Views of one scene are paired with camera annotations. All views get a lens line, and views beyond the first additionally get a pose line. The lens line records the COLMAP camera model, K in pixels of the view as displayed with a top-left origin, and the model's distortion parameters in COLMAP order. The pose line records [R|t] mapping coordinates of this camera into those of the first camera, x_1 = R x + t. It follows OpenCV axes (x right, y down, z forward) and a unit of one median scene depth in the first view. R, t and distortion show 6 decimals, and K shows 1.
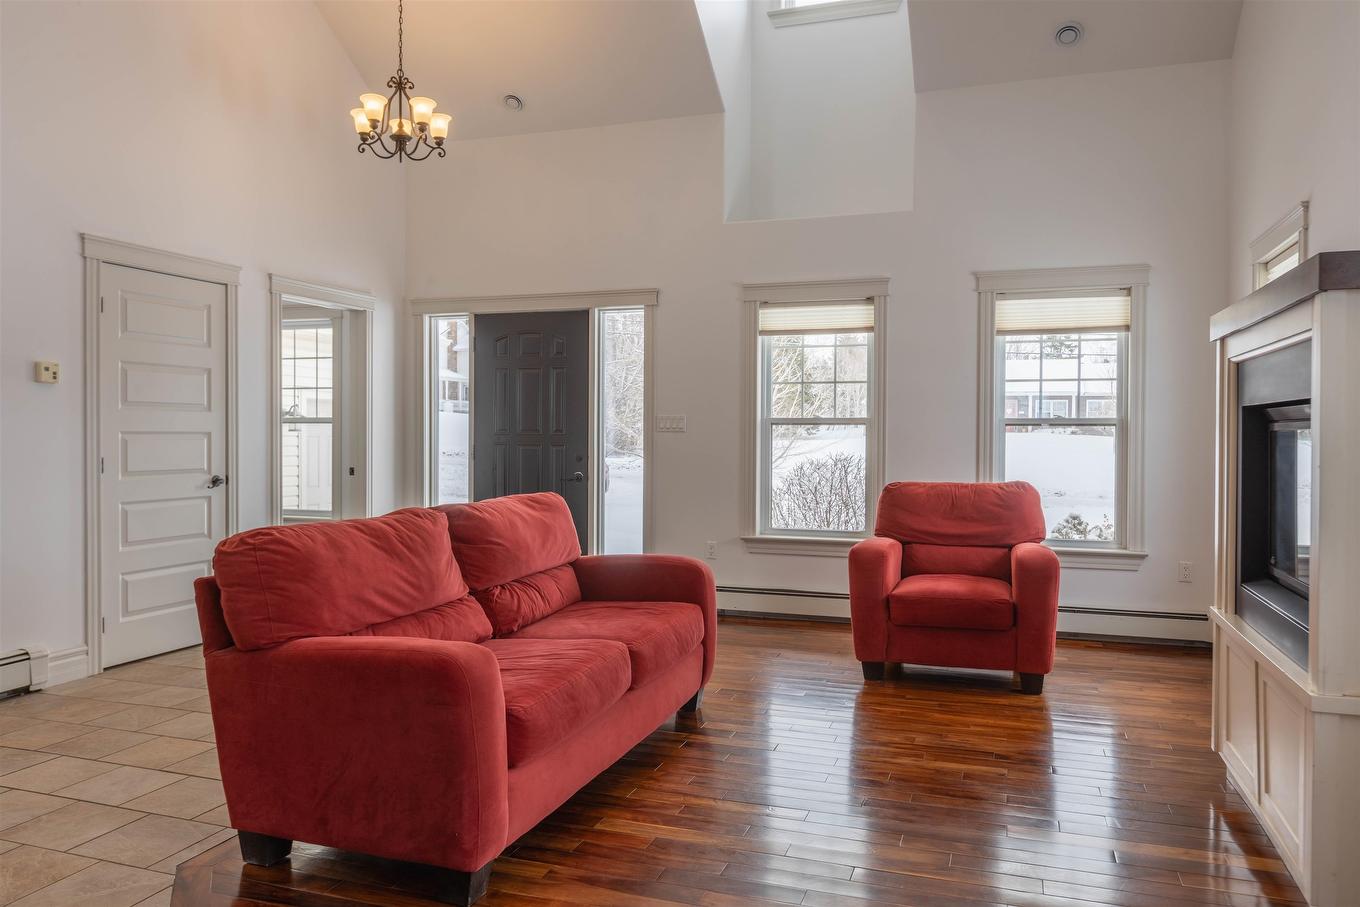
lens RADIAL K [[969.9, 0, 671.9], [0, 969.9, 464.9], [0, 0, 1]] dist [-0.001778, -0.003084]
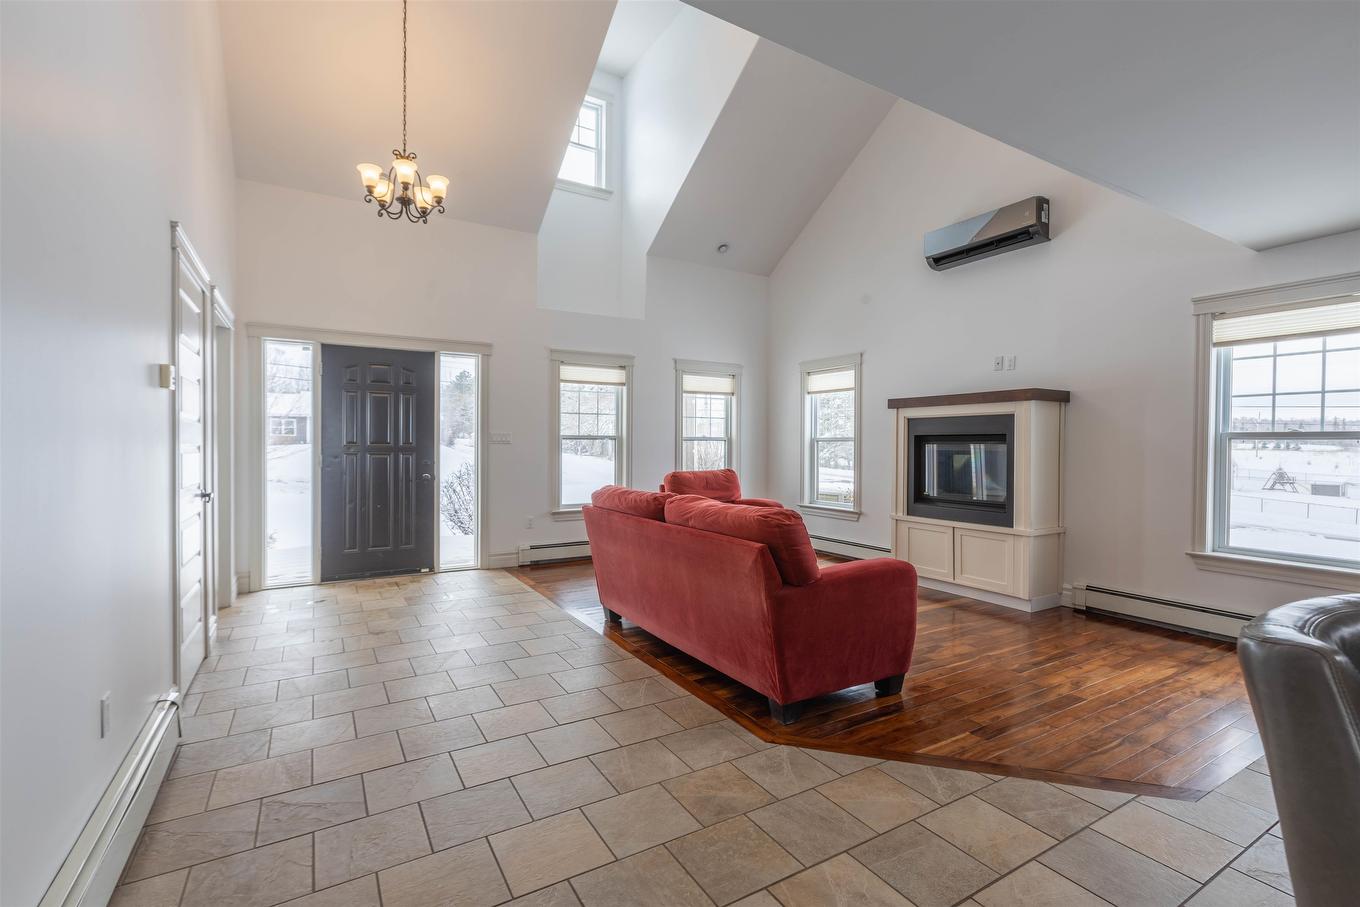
lens RADIAL K [[620.4, 0, 680.0], [0, 620.4, 453.5], [0, 0, 1]] dist [-0.001306, -0.000150]
pose [[0.642048, -0.012571, 0.766561, -0.580527], [0.023399, 0.999721, -0.003203, -0.011057], [-0.766307, 0.019993, 0.642164, 0.215391]]
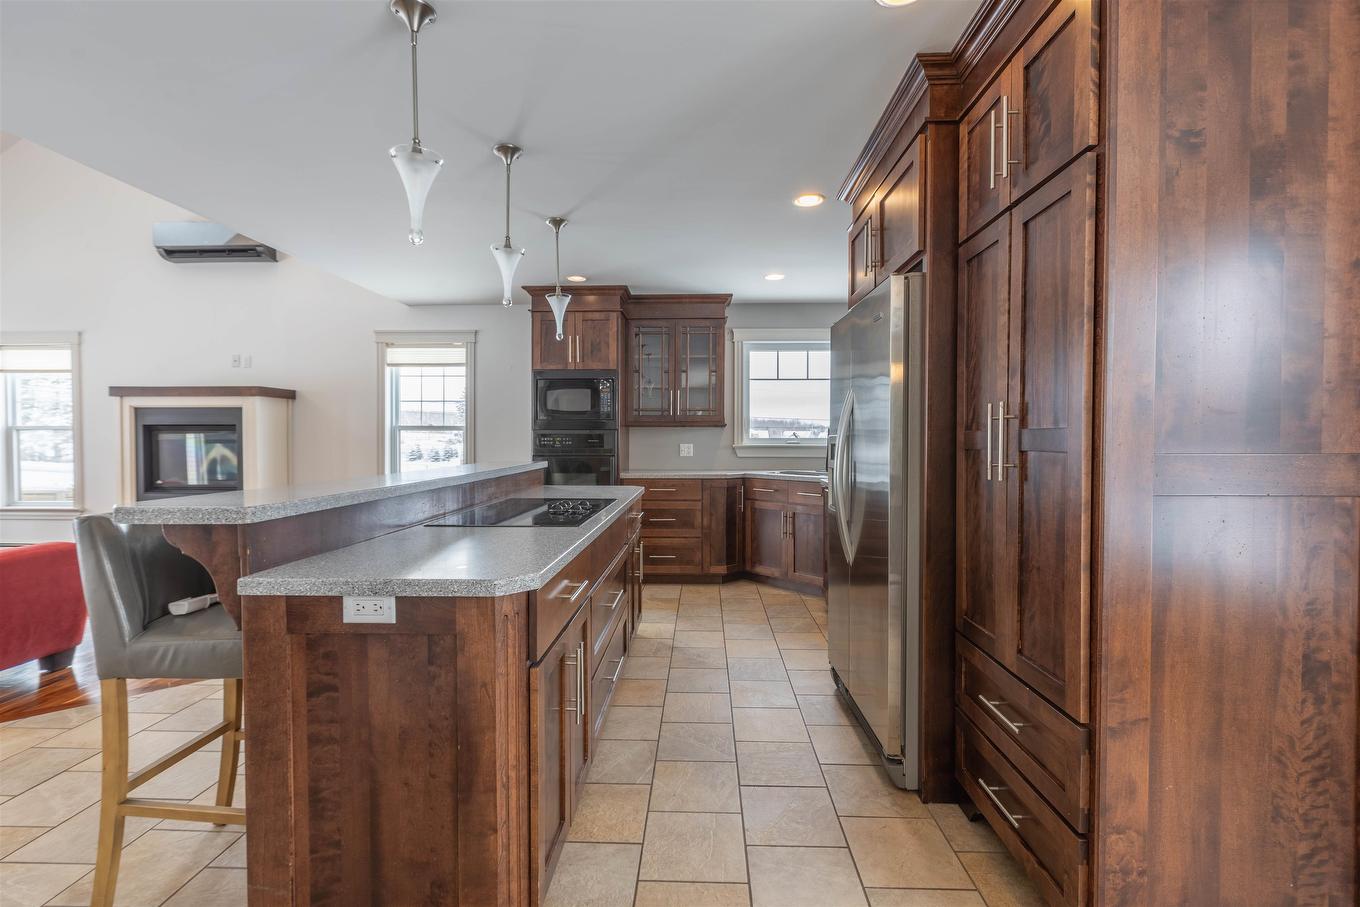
lens RADIAL K [[608.5, 0, 677.8], [0, 608.5, 450.6], [0, 0, 1]] dist [0.004454, 0.000520]
pose [[-0.290884, -0.027704, 0.956357, -0.736793], [0.029051, 0.998864, 0.037771, -0.005876], [-0.956317, 0.038770, -0.289749, 0.054804]]
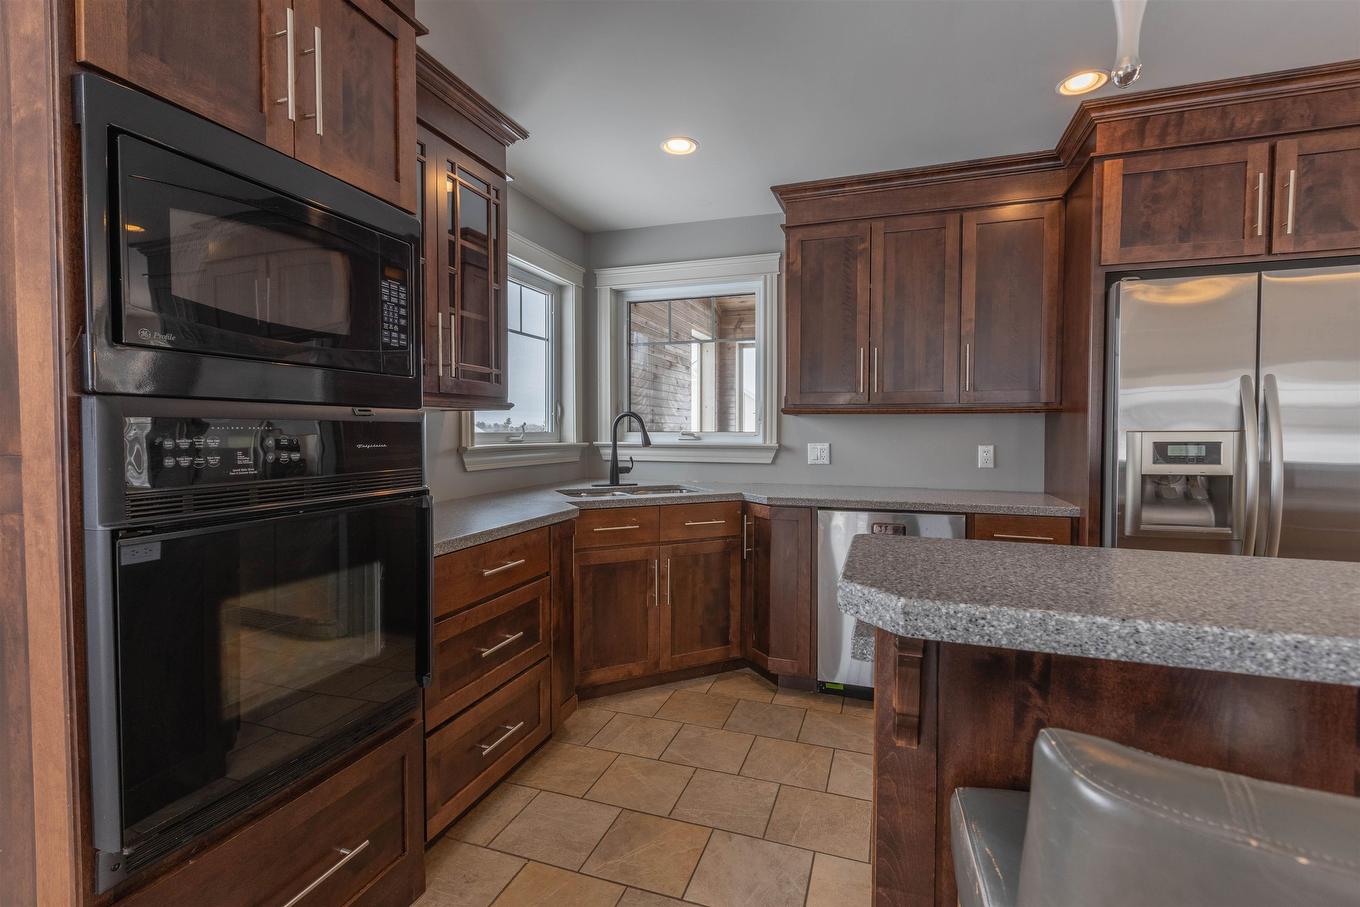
lens RADIAL K [[616.0, 0, 683.0], [0, 616.0, 452.1], [0, 0, 1]] dist [-0.000947, -0.000062]
pose [[-0.999938, -0.008425, -0.007341, -0.059166], [-0.008915, 0.997541, 0.069515, -0.006432], [0.006738, 0.069576, -0.997554, 0.153013]]
